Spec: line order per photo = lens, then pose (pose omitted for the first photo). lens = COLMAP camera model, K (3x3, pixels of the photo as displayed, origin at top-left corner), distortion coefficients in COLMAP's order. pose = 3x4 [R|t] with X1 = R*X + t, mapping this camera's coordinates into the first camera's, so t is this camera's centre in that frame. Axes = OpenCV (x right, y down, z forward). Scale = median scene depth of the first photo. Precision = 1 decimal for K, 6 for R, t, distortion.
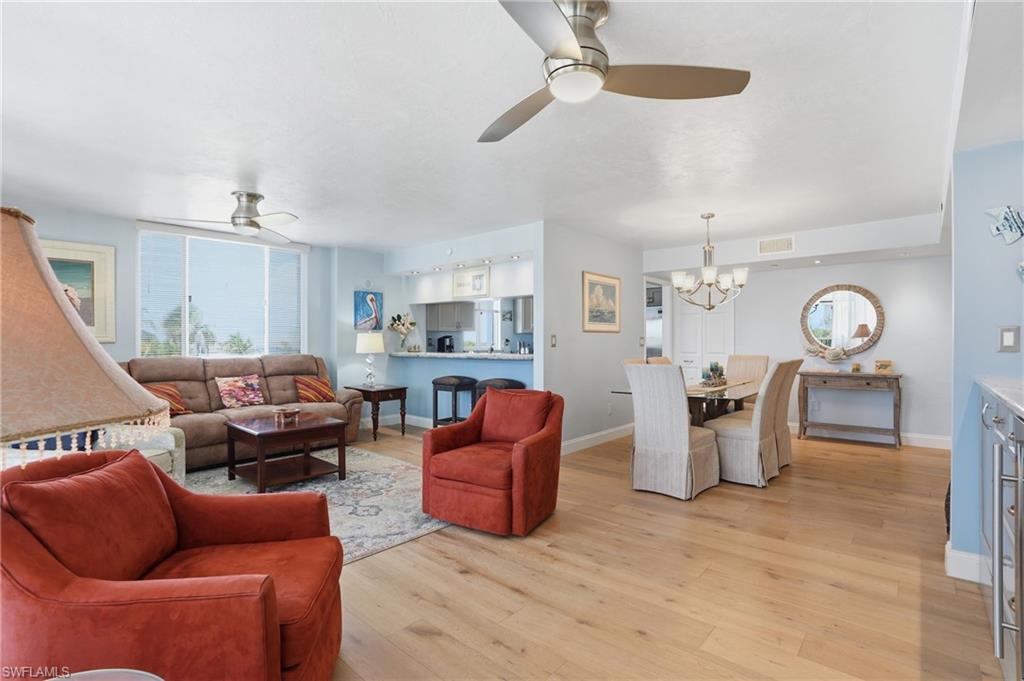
lens RADIAL K [[477.8, 0, 511.6], [0, 477.8, 346.8], [0, 0, 1]] dist [-0.058703, 0.018015]
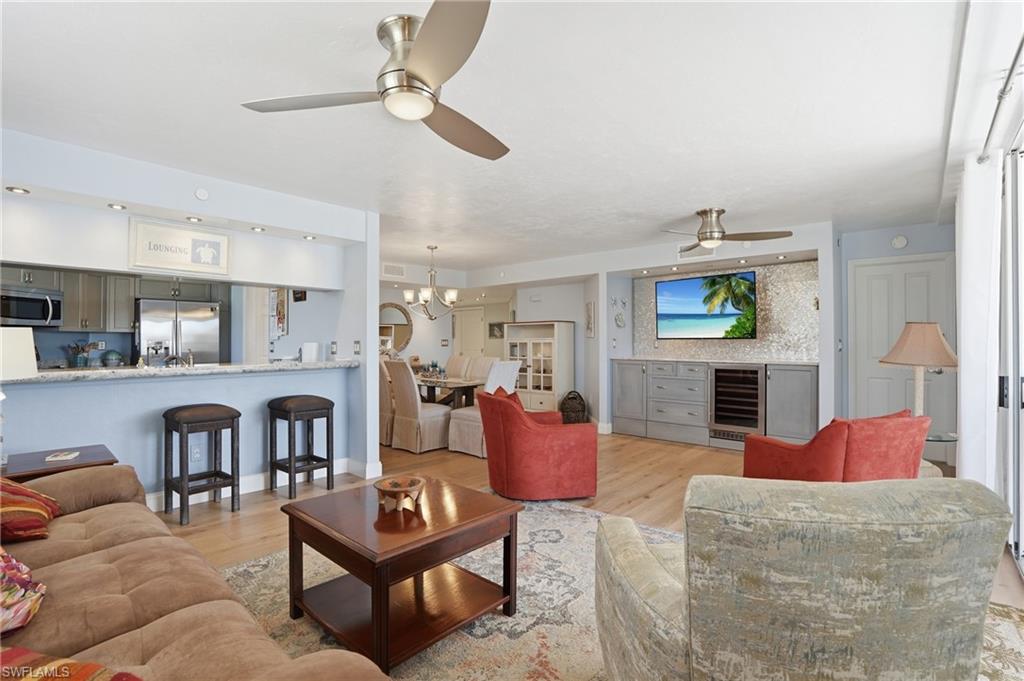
lens RADIAL K [[472.2, 0, 521.3], [0, 472.2, 335.7], [0, 0, 1]] dist [-0.055661, 0.017873]
pose [[-0.008852, 0.011316, 0.999897, -0.732424], [0.011185, 0.999875, -0.011217, -0.015393], [-0.999898, 0.011084, -0.008978, 0.640299]]
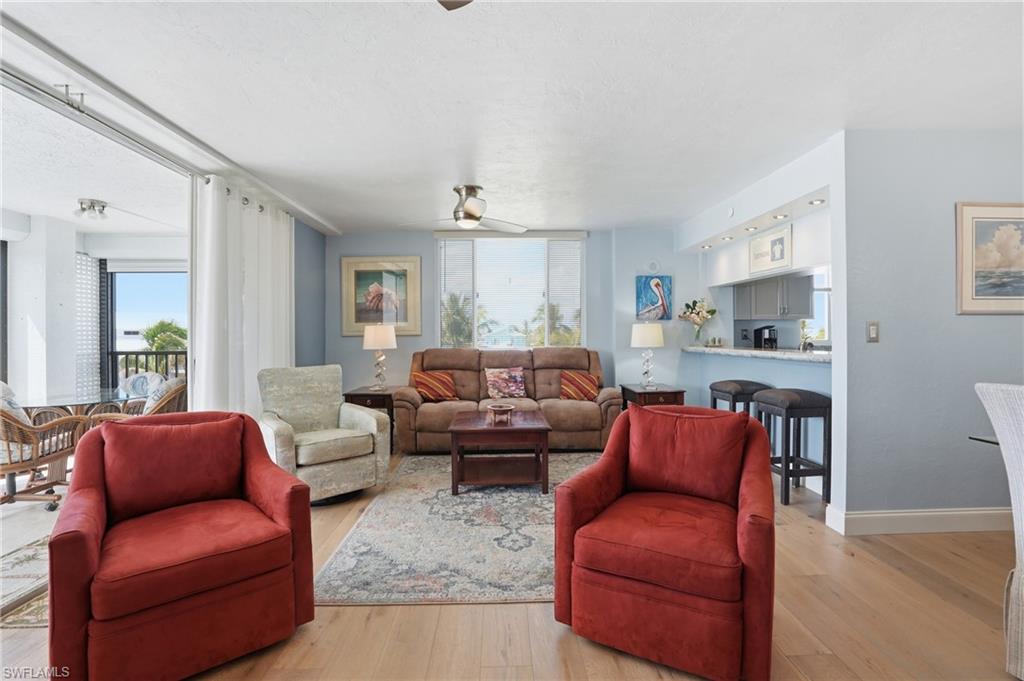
lens RADIAL K [[477.8, 0, 513.7], [0, 477.8, 335.0], [0, 0, 1]] dist [-0.058703, 0.018015]
pose [[0.687959, -0.000739, -0.725749, 0.174662], [-0.004499, 0.999976, -0.005282, -0.003736], [0.725735, 0.006899, 0.687939, 0.263263]]
